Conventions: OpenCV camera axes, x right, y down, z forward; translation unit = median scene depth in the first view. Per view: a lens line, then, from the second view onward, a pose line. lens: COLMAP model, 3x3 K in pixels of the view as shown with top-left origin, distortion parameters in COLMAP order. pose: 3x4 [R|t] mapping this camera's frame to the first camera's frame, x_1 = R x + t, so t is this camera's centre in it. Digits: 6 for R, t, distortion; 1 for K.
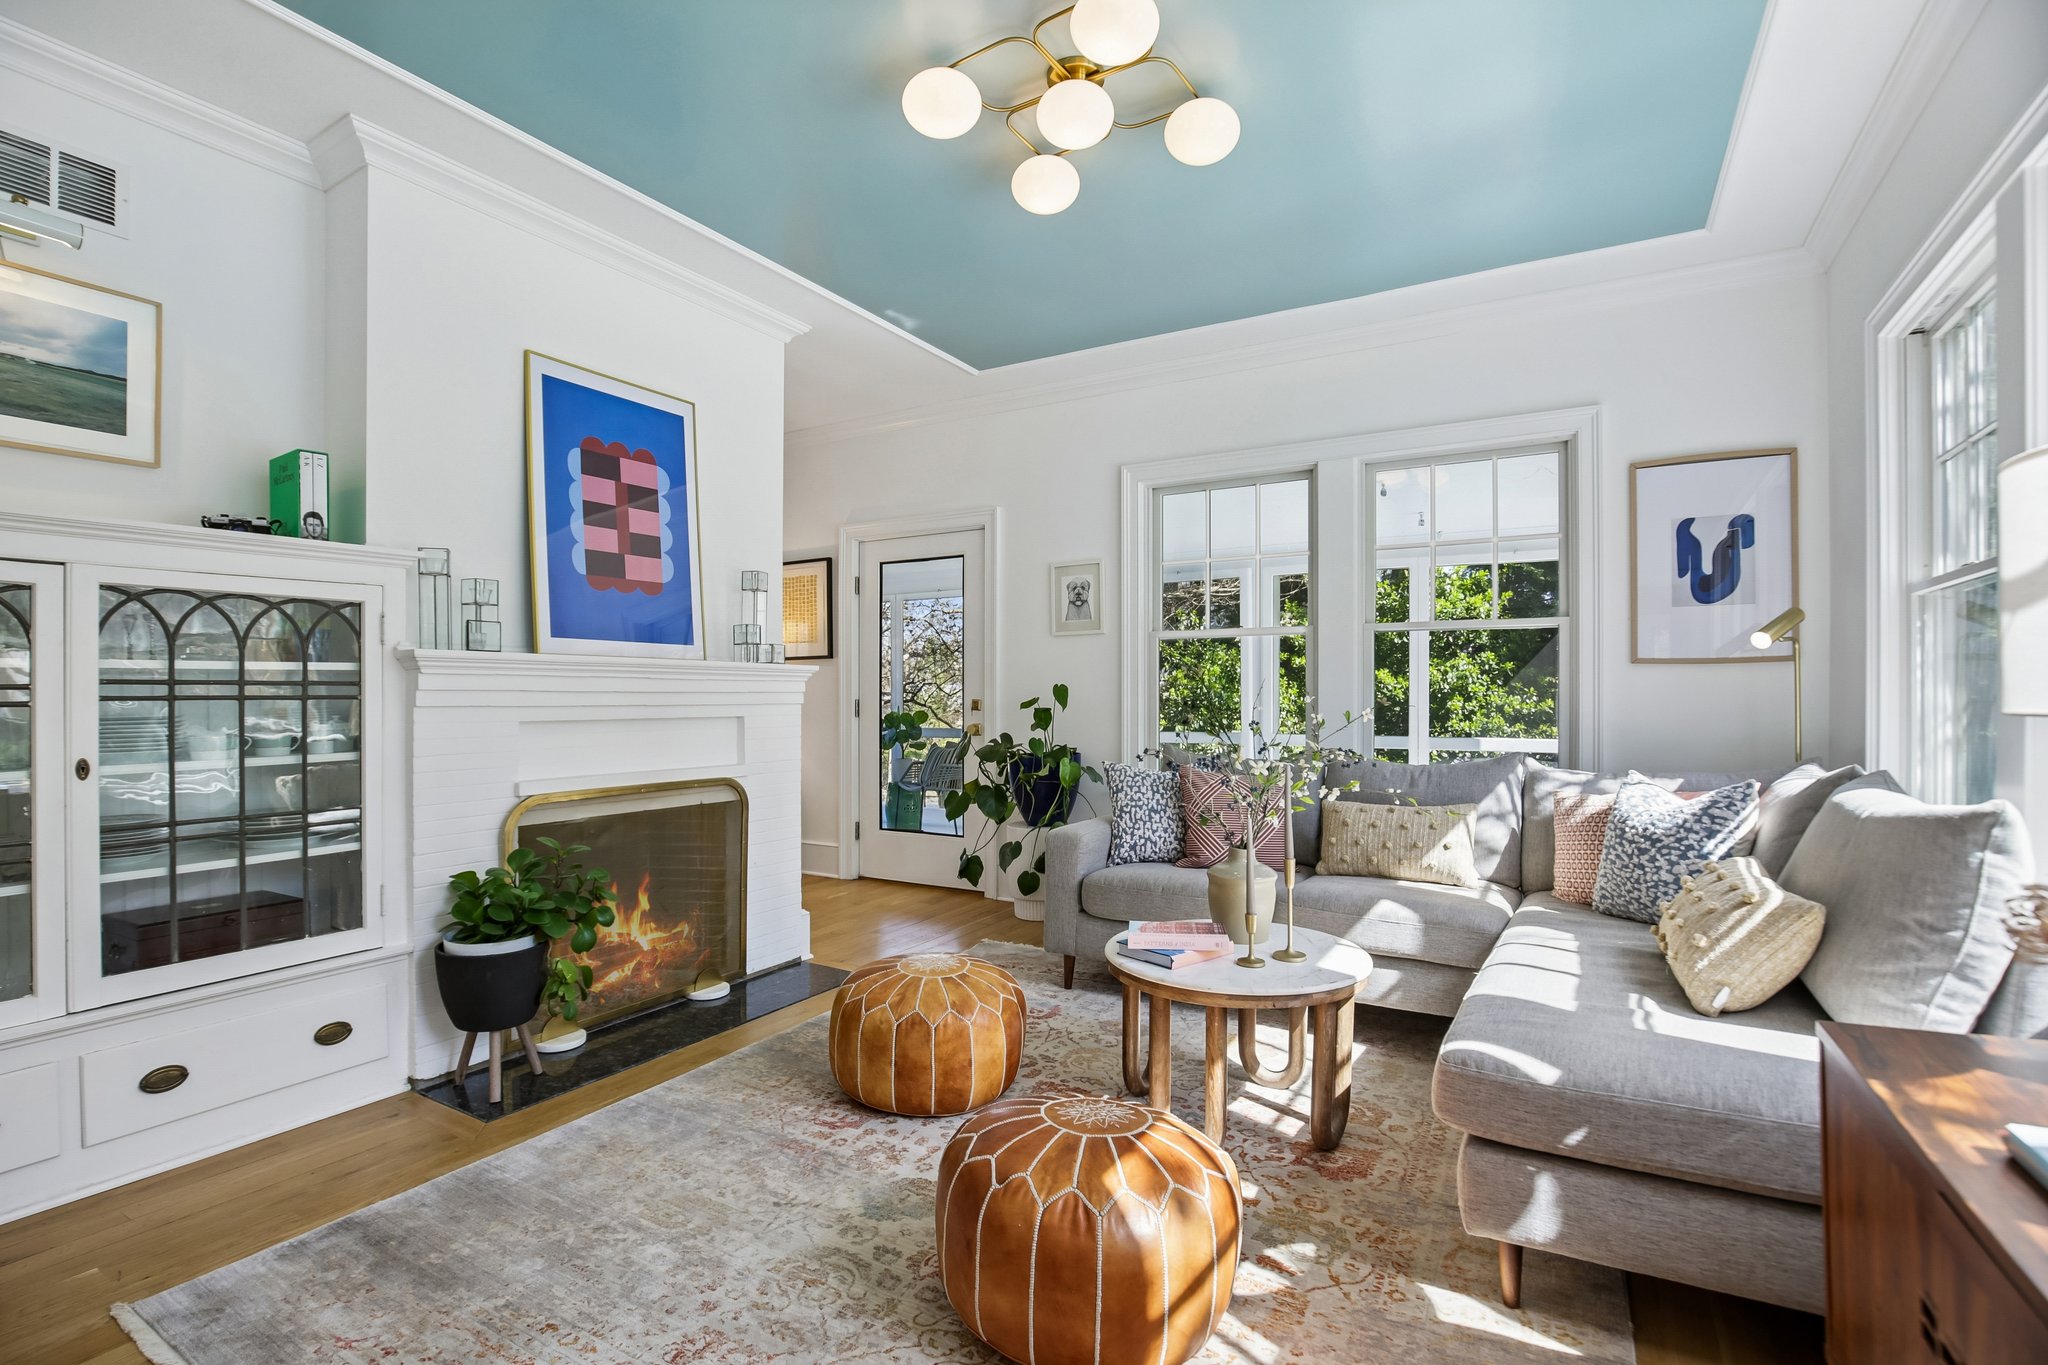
lens RADIAL K [[954.3, 0, 1022.2], [0, 954.3, 693.5], [0, 0, 1]] dist [-0.021788, -0.000334]
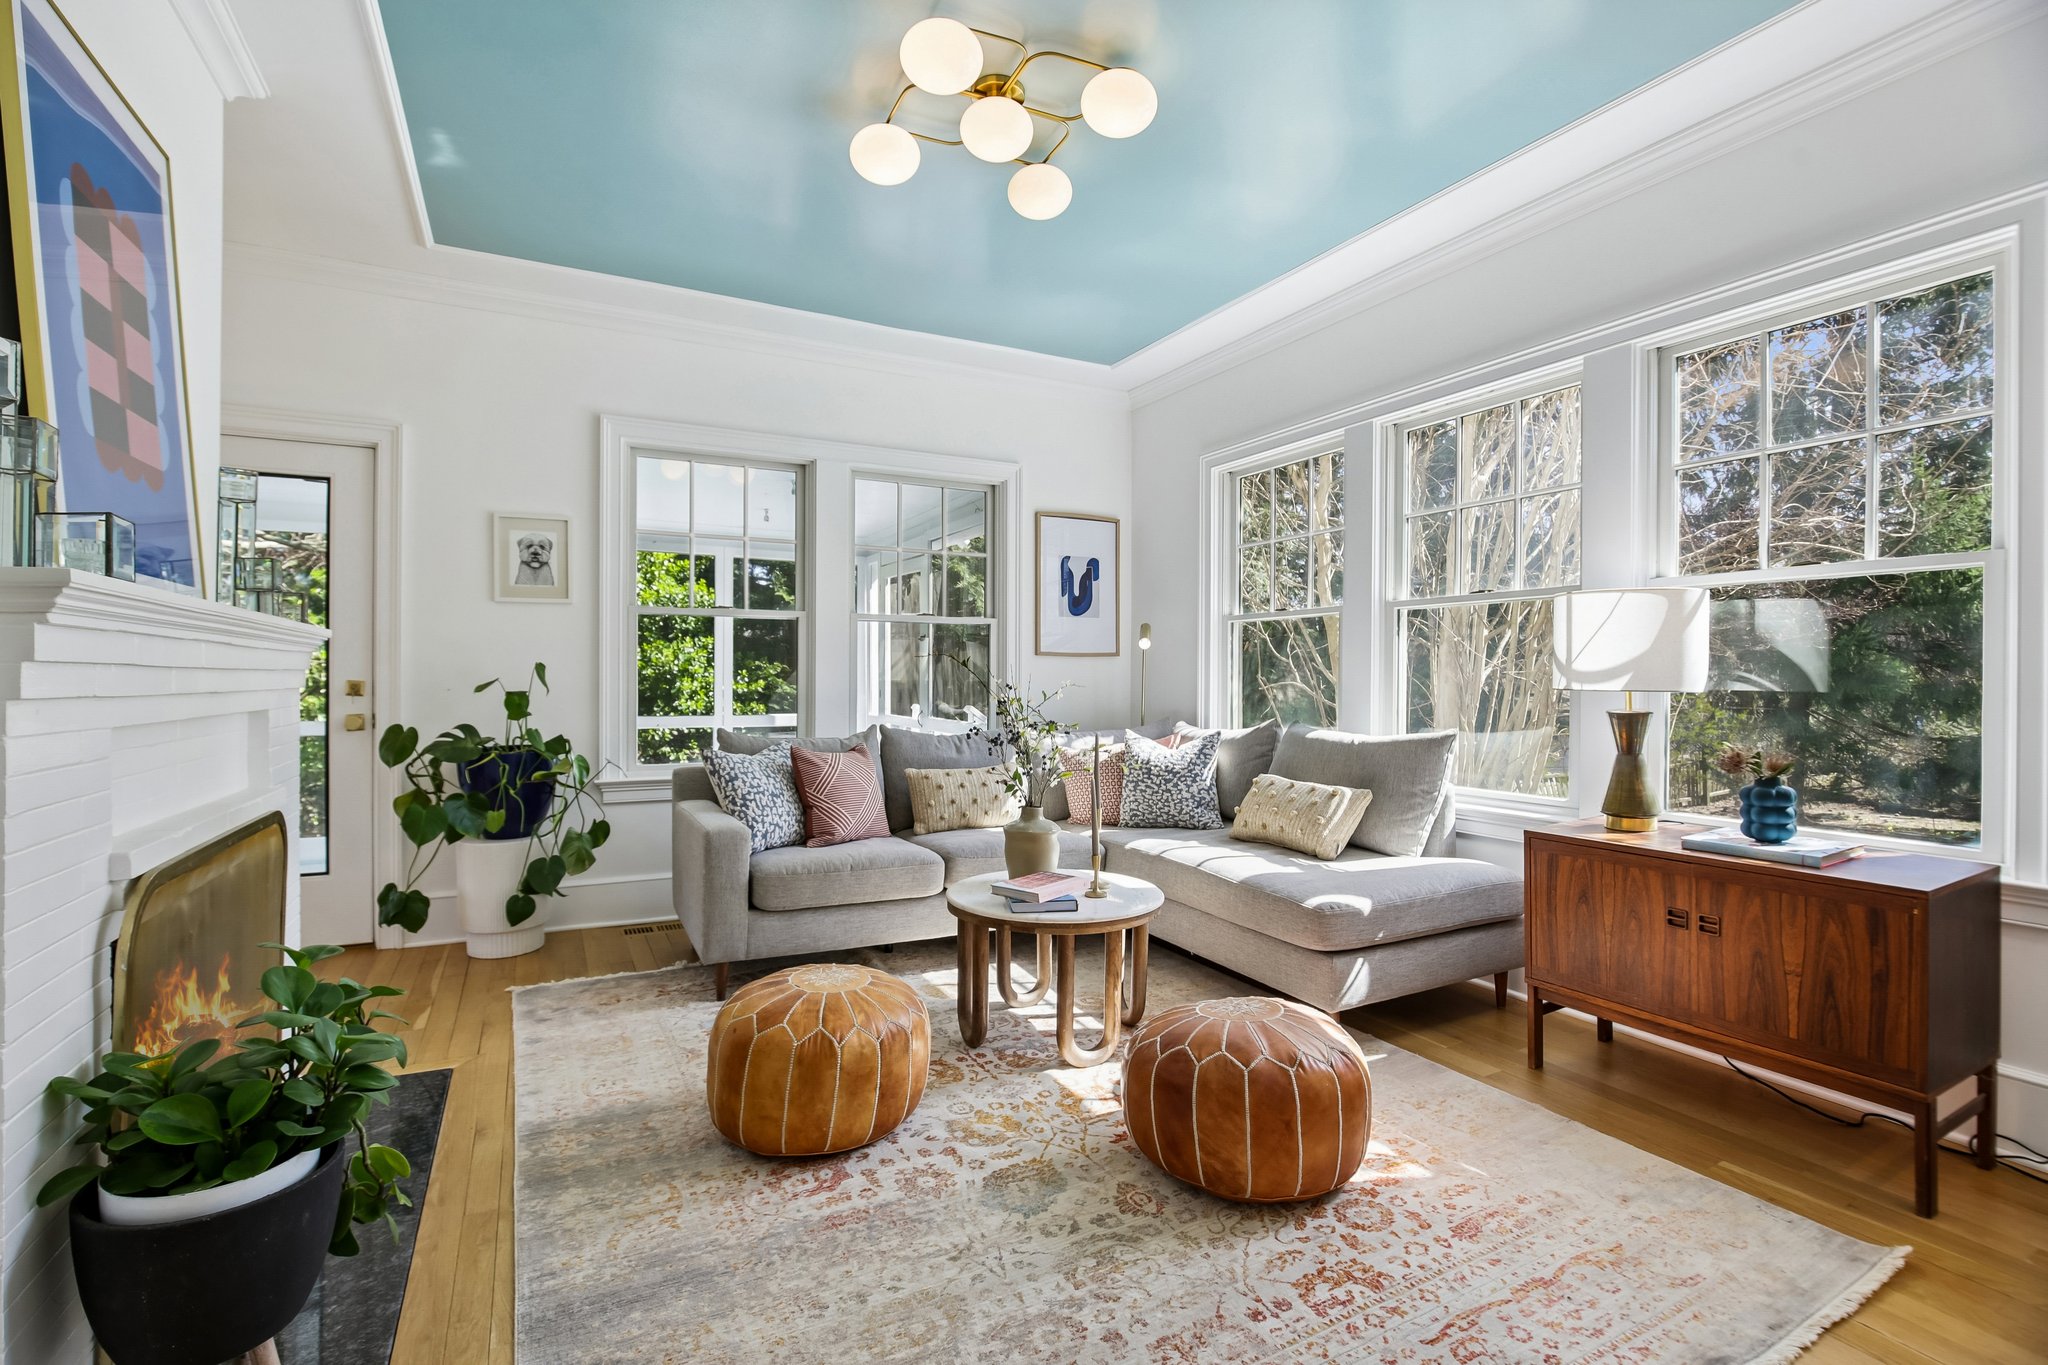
lens RADIAL K [[937.6, 0, 1024.0], [0, 937.6, 682.5], [0, 0, 1]] dist [-0.015609, 0.000062]
pose [[0.539216, -0.001291, 0.842166, -0.560533], [-0.006224, 0.999965, 0.005518, 0.000967], [-0.842144, -0.008217, 0.539190, 0.286952]]
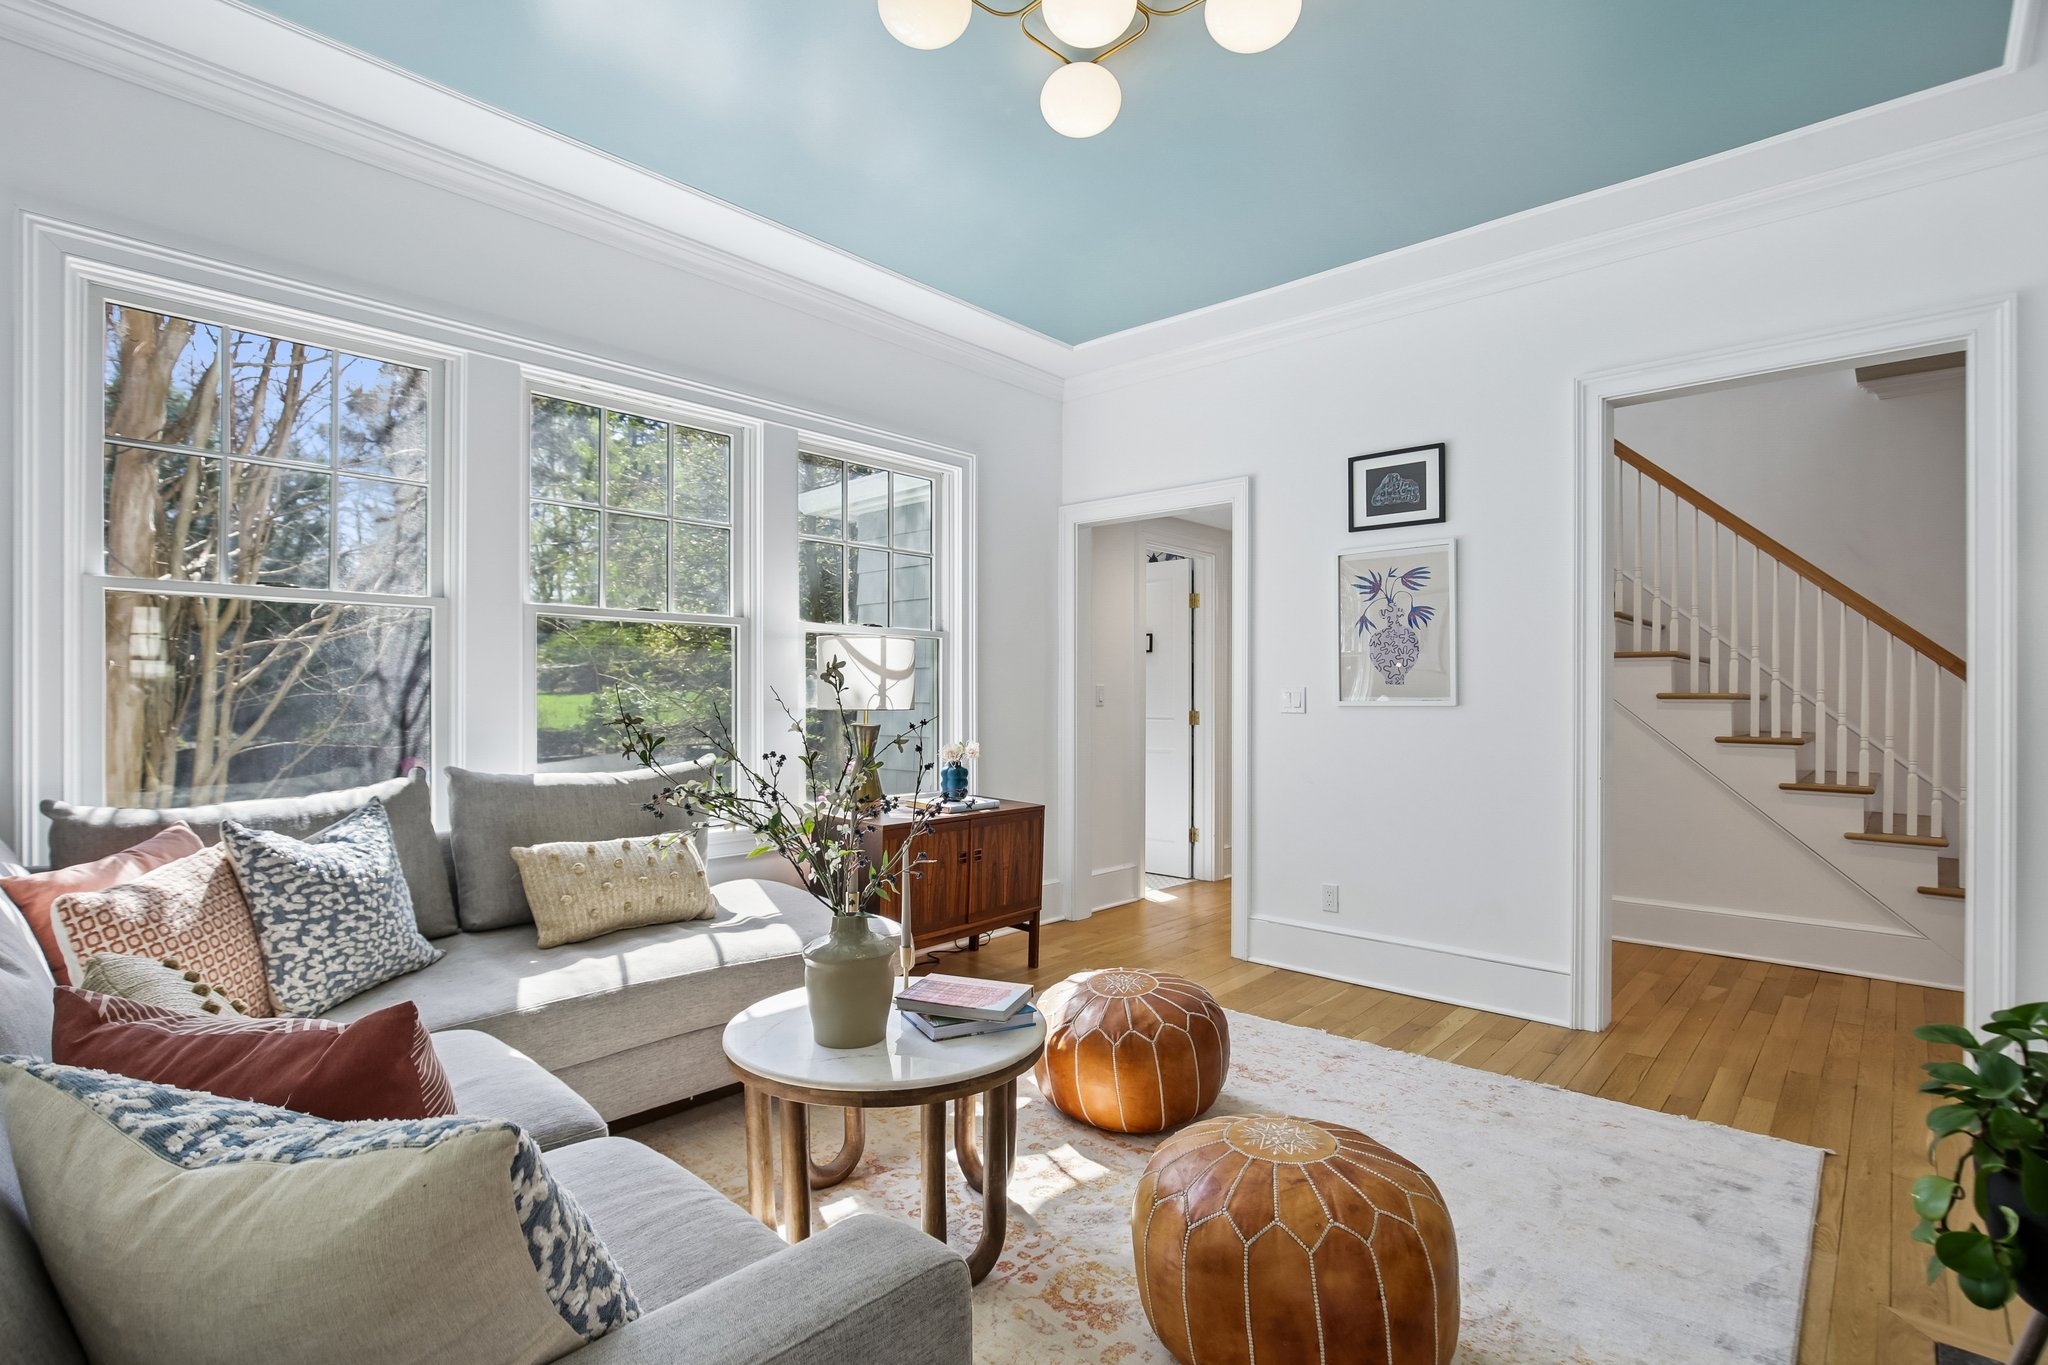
lens RADIAL K [[954.3, 0, 1022.2], [0, 954.3, 693.5], [0, 0, 1]] dist [-0.021788, -0.000334]
pose [[-0.977010, -0.001958, 0.213184, -0.045921], [-0.003084, 0.999983, -0.004950, -0.006385], [-0.213171, -0.005494, -0.976999, 1.272146]]
